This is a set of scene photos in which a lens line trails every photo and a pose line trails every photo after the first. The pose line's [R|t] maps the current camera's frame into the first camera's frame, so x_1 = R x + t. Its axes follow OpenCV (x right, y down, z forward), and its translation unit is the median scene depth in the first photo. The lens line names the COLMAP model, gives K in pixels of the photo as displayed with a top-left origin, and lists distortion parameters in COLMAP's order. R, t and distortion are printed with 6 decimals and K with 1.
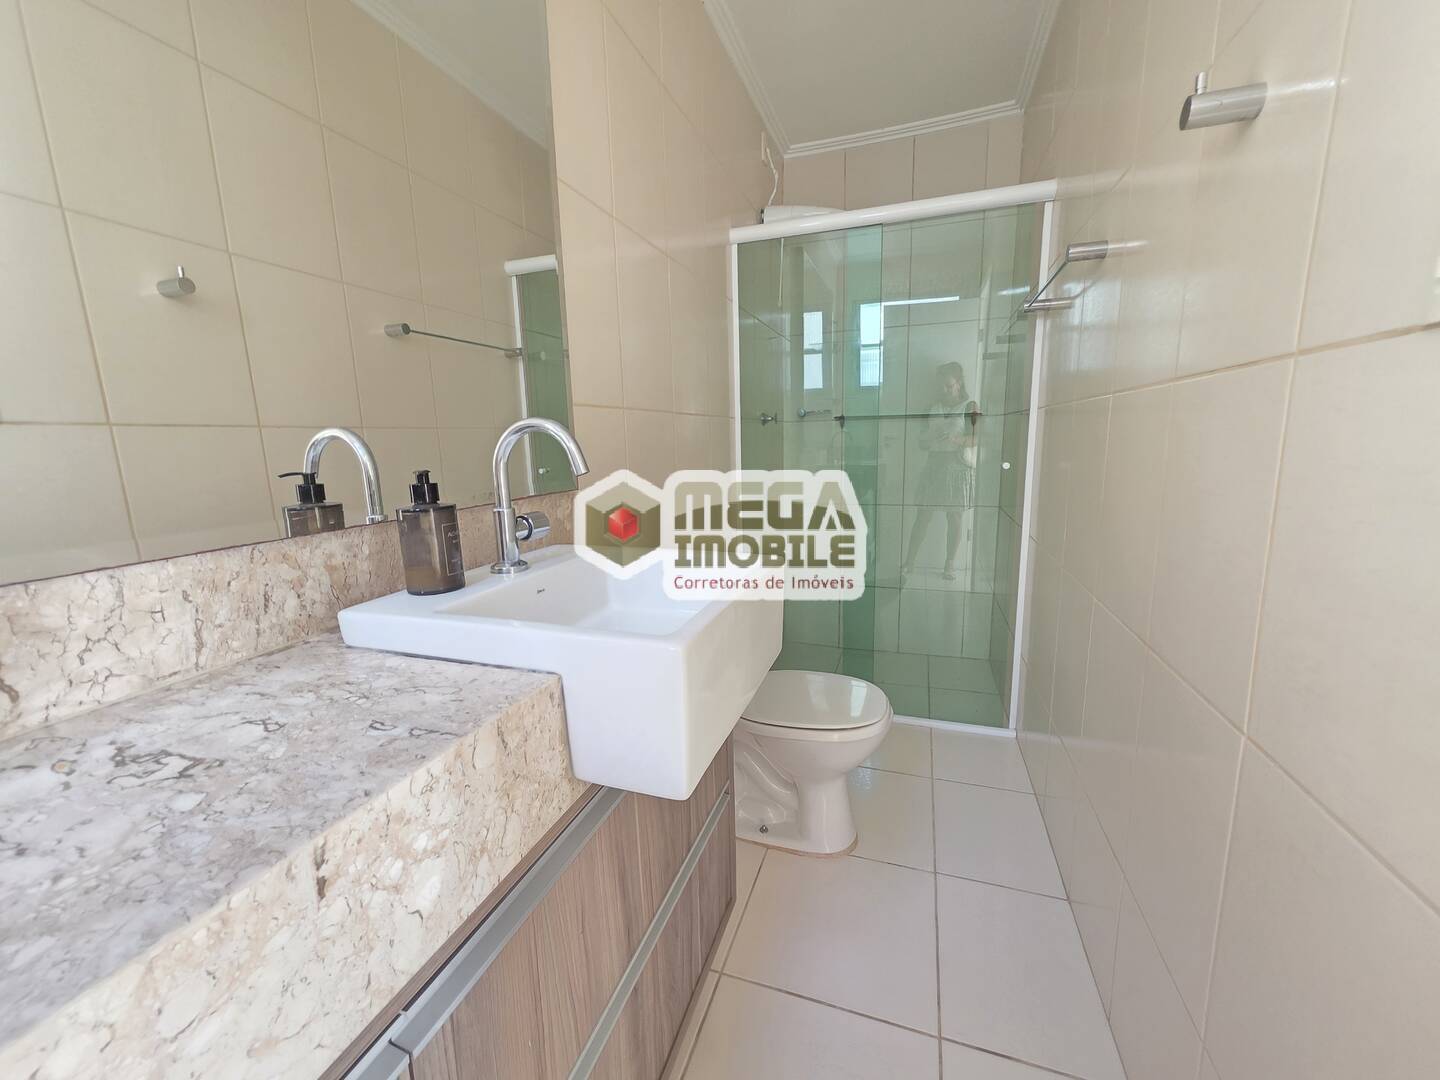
lens RADIAL K [[573.8, 0, 723.2], [0, 573.8, 539.5], [0, 0, 1]] dist [0.002849, 0.000434]
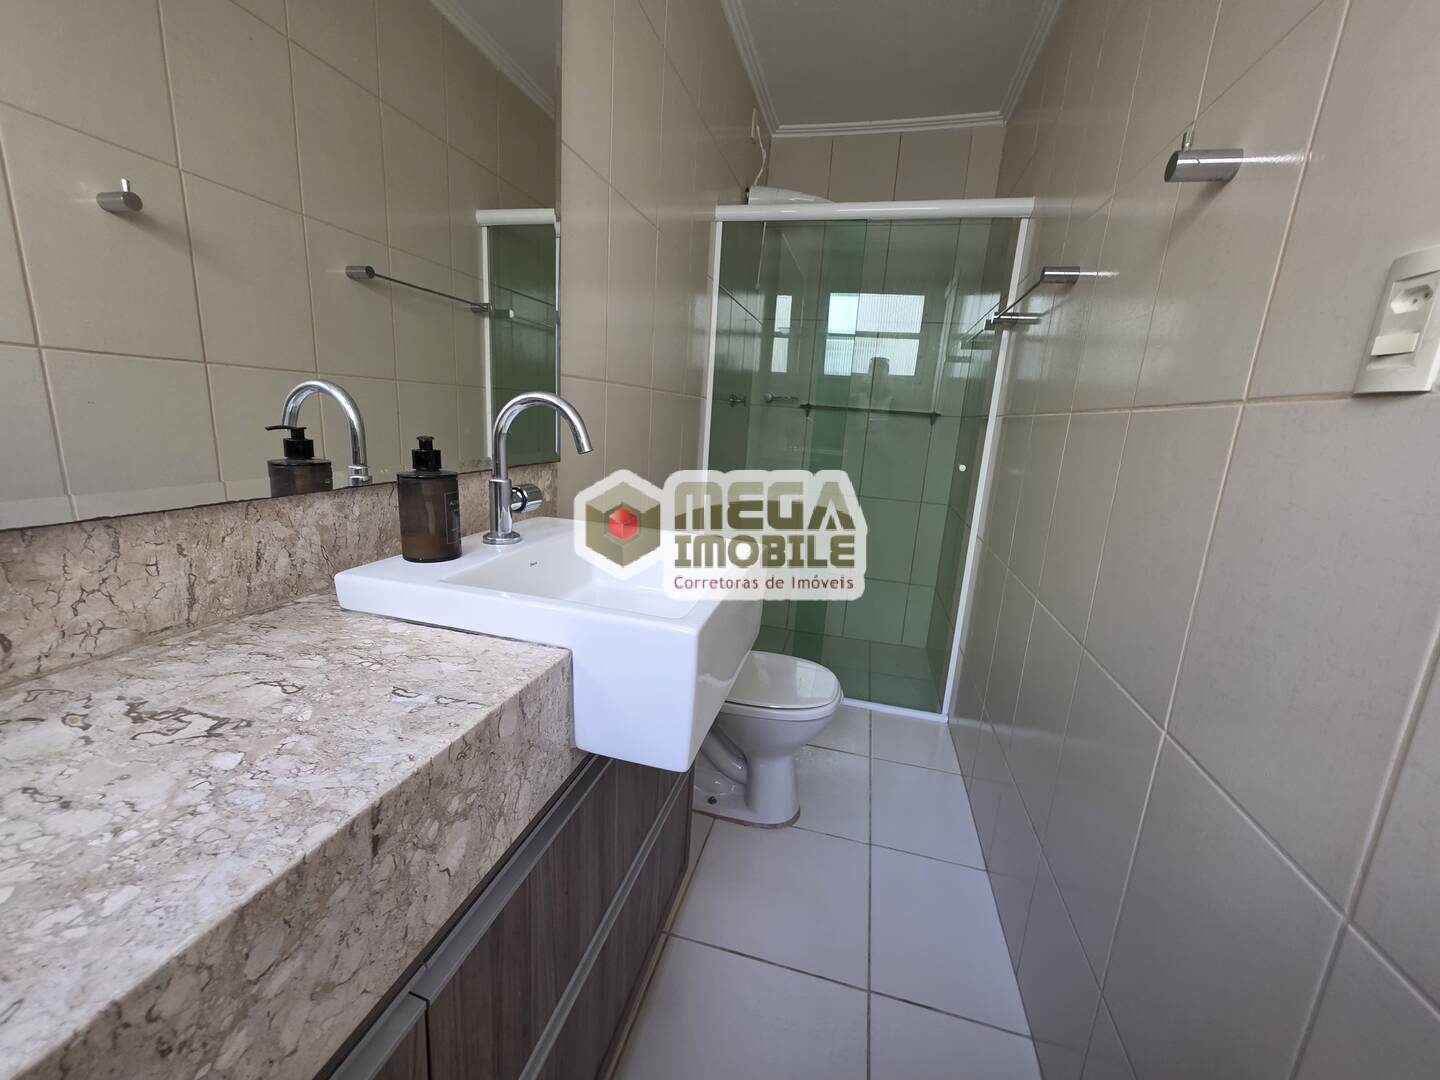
lens RADIAL K [[573.8, 0, 723.2], [0, 573.8, 539.5], [0, 0, 1]] dist [0.002849, 0.000434]
pose [[0.993148, 0.068188, 0.094911, -0.148907], [-0.072059, 0.996677, 0.037979, -0.026419], [-0.092006, -0.044558, 0.994761, -0.055404]]
